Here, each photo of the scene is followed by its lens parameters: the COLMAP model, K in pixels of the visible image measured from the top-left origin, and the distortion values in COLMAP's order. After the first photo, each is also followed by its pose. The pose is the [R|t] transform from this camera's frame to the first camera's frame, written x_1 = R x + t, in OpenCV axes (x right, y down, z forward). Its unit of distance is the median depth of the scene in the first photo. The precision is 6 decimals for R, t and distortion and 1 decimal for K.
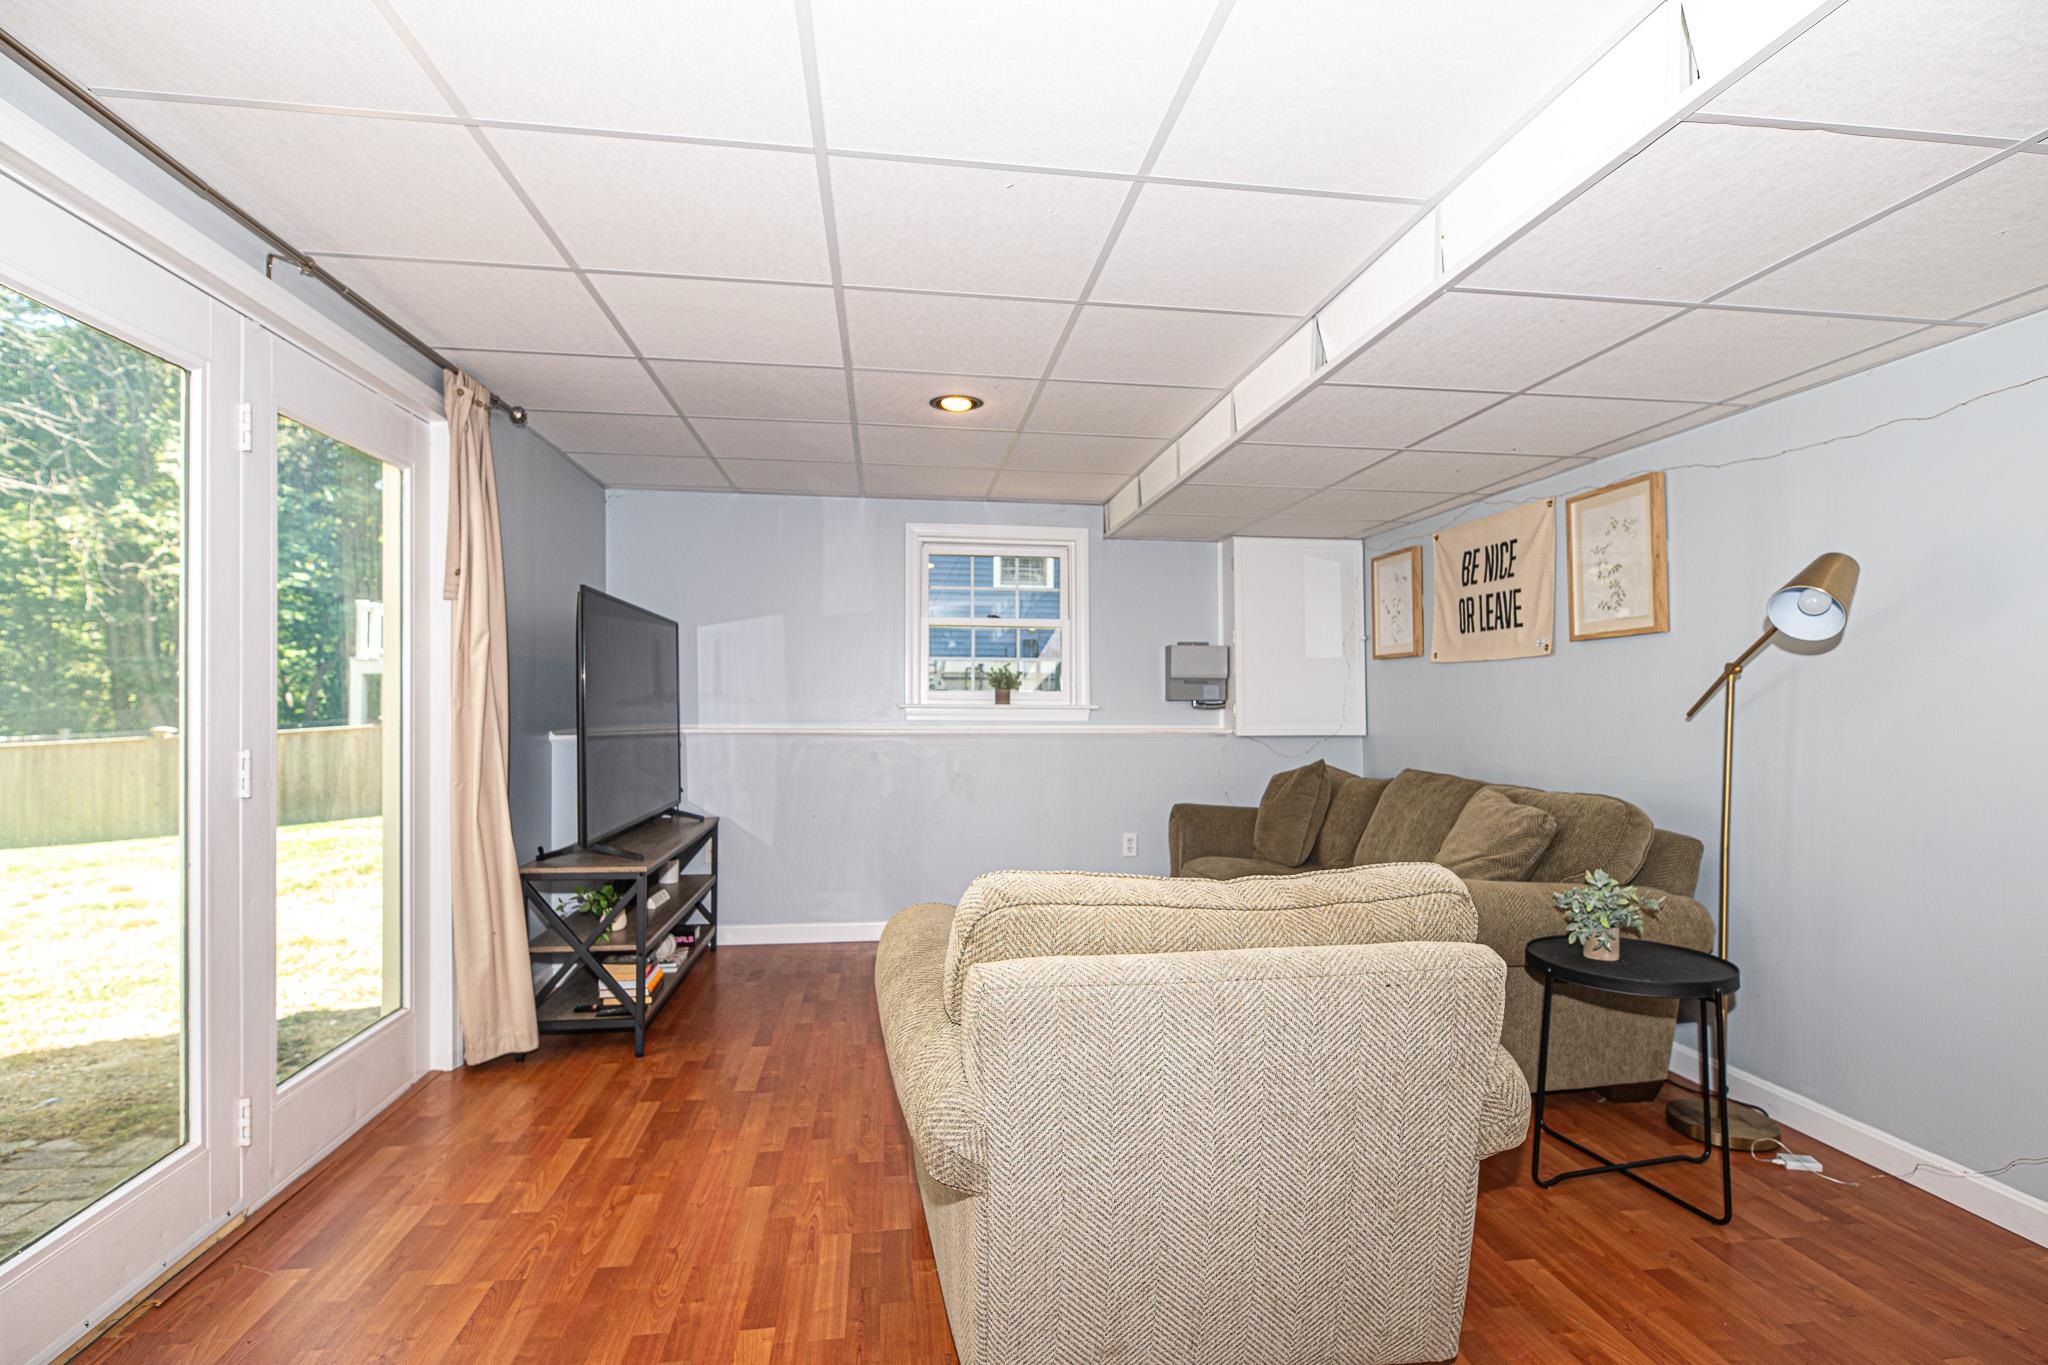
lens RADIAL K [[984.5, 0, 1033.9], [0, 984.5, 689.4], [0, 0, 1]] dist [0.004298, -0.005767]
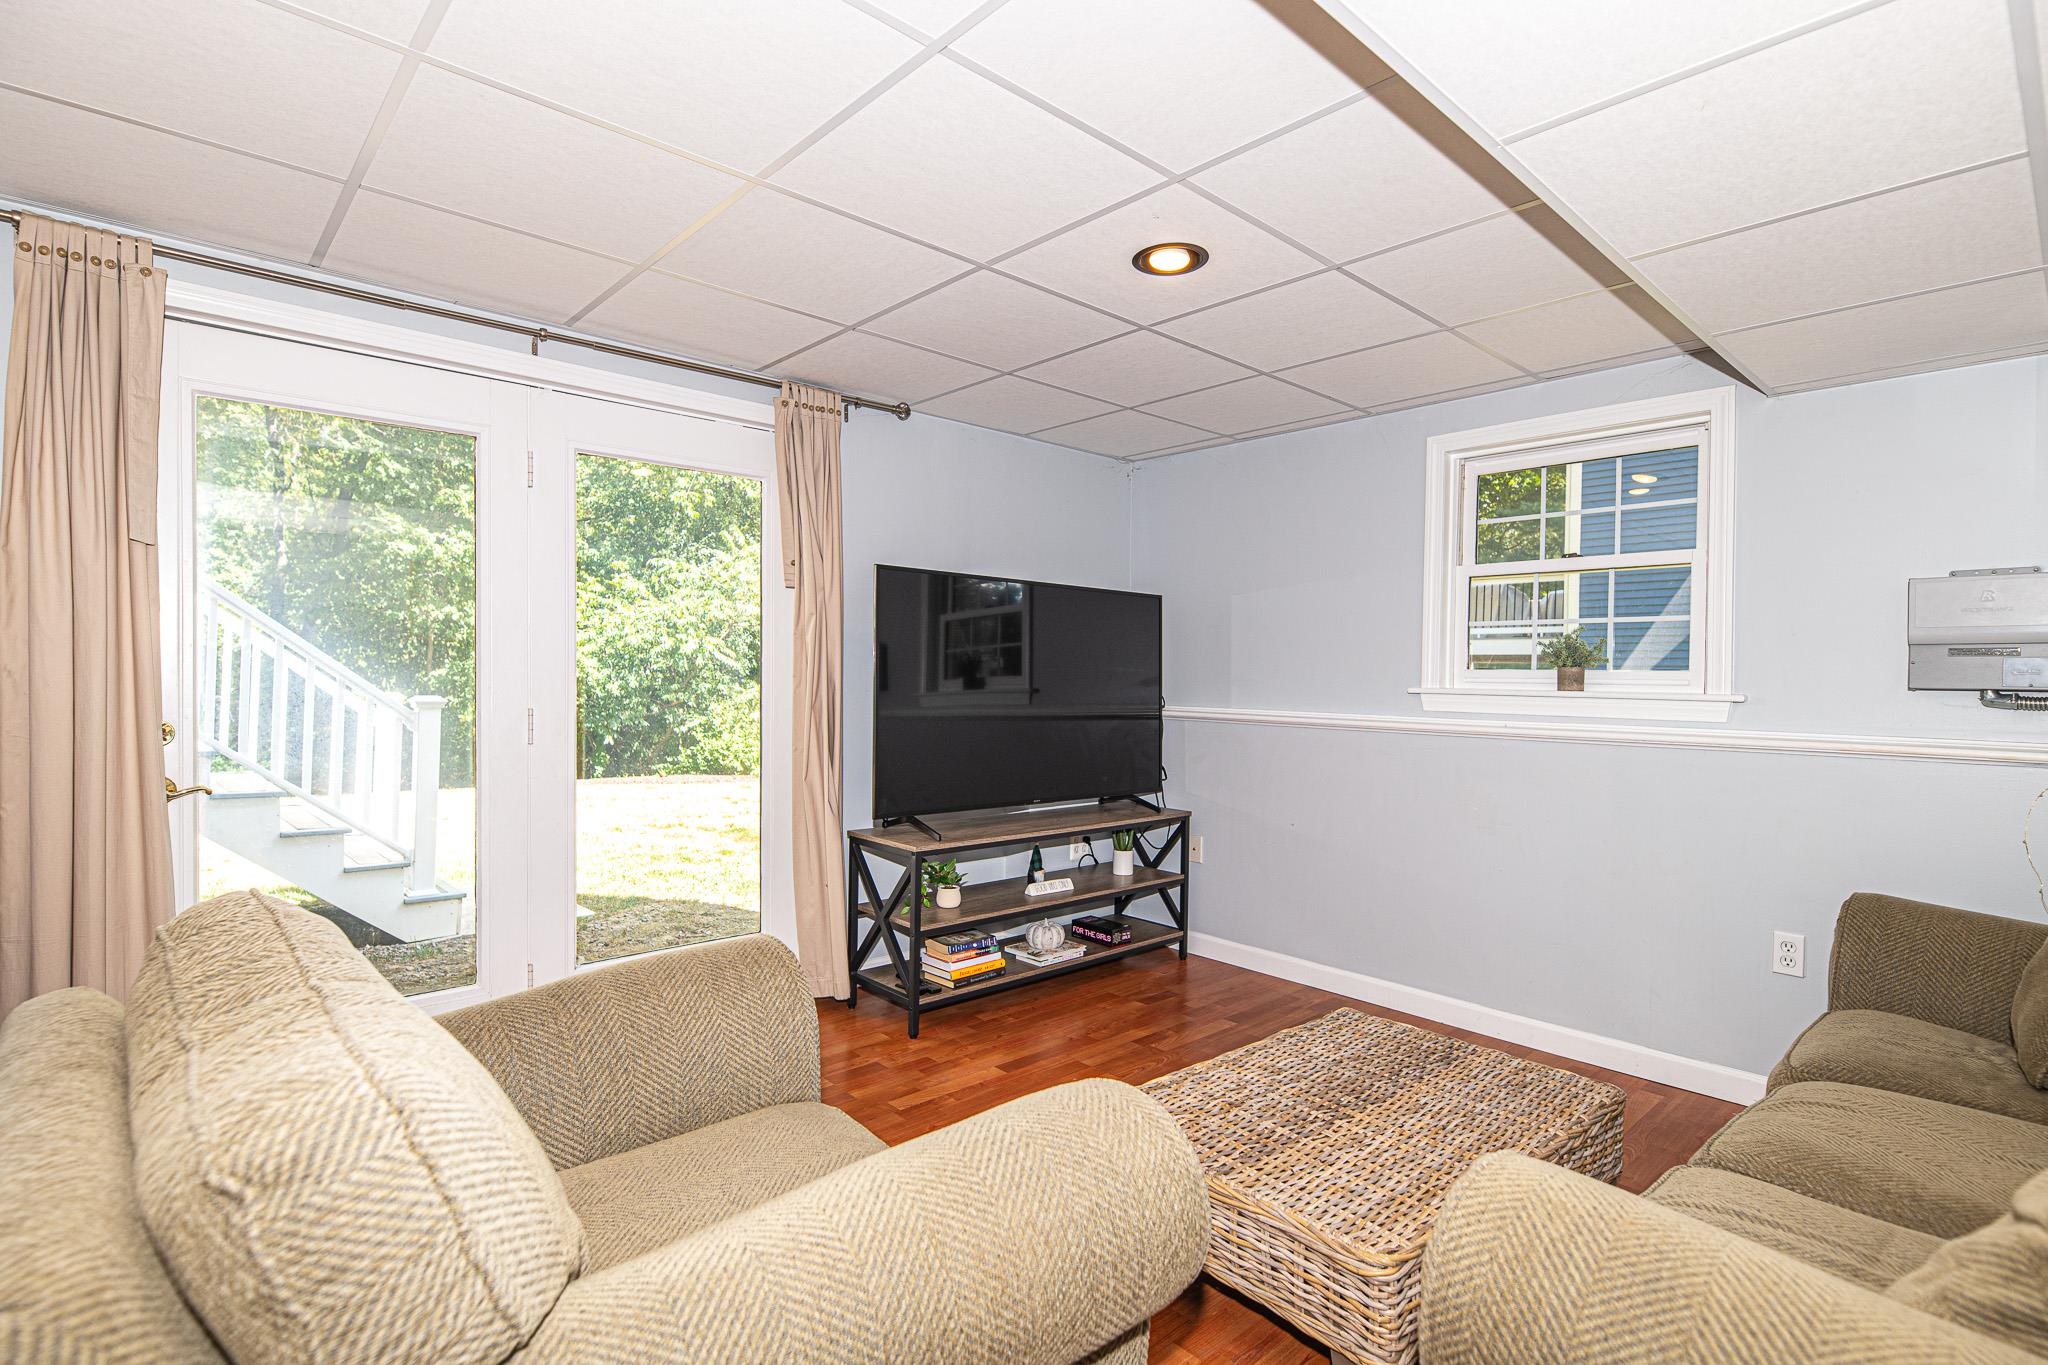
lens RADIAL K [[984.5, 0, 1033.9], [0, 984.5, 689.4], [0, 0, 1]] dist [0.004298, -0.005767]
pose [[0.564110, 0.014664, -0.825569, 0.397098], [-0.001695, 0.999861, 0.016602, 0.005211], [0.825698, -0.007966, 0.564056, 0.452544]]
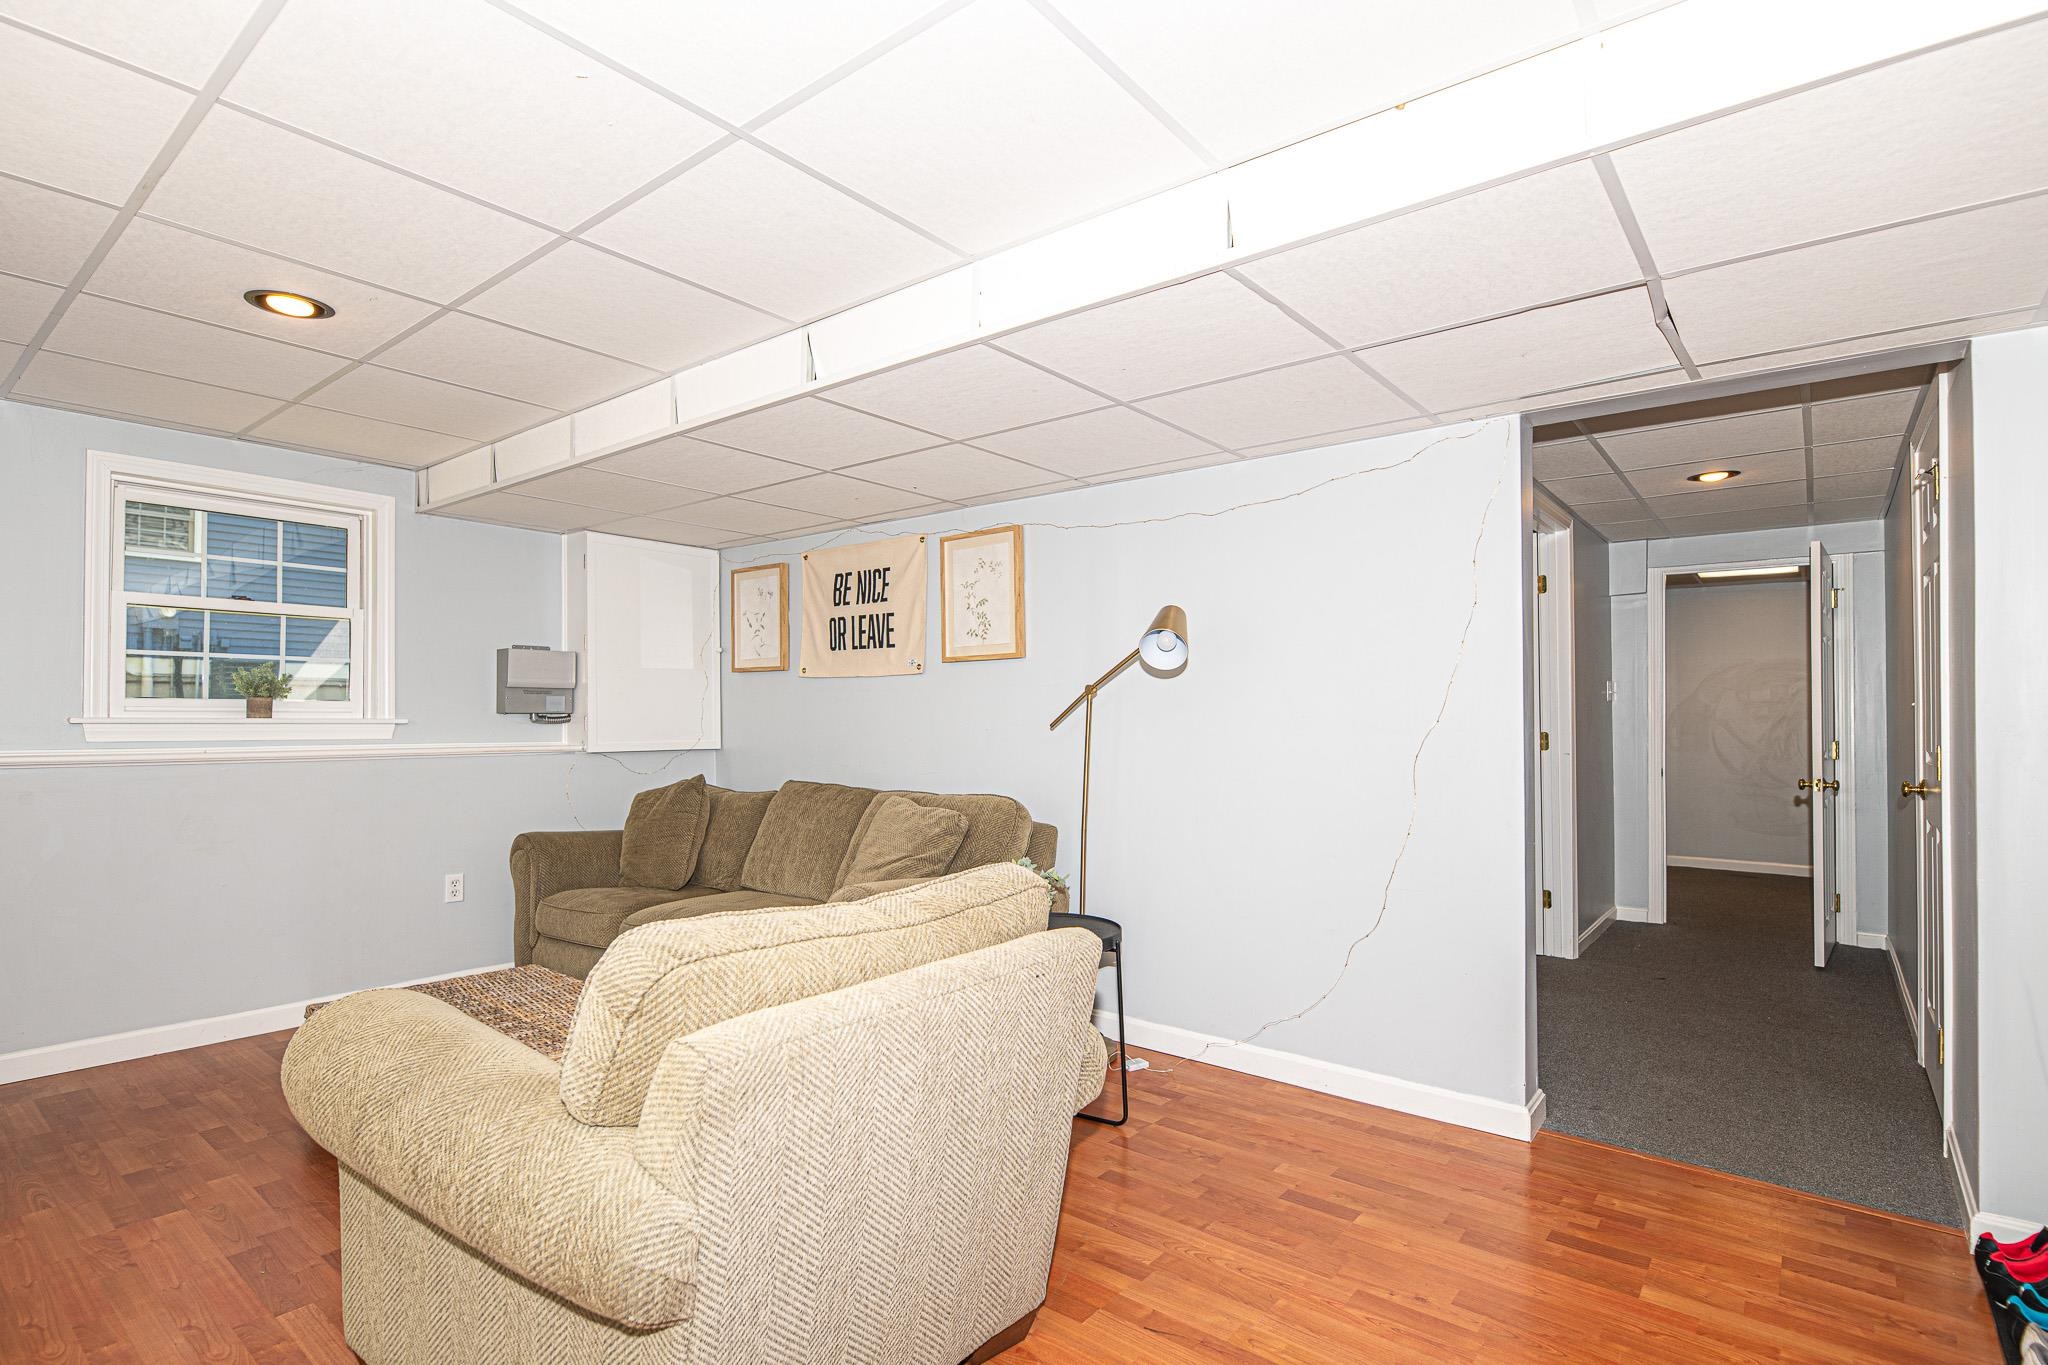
lens RADIAL K [[999.2, 0, 1024.5], [0, 999.2, 699.6], [0, 0, 1]] dist [0.000902, -0.000690]
pose [[0.732167, 0.010351, 0.681047, -0.160602], [-0.009225, 0.999944, -0.005280, -0.000149], [-0.681063, -0.002416, 0.732221, 0.078007]]
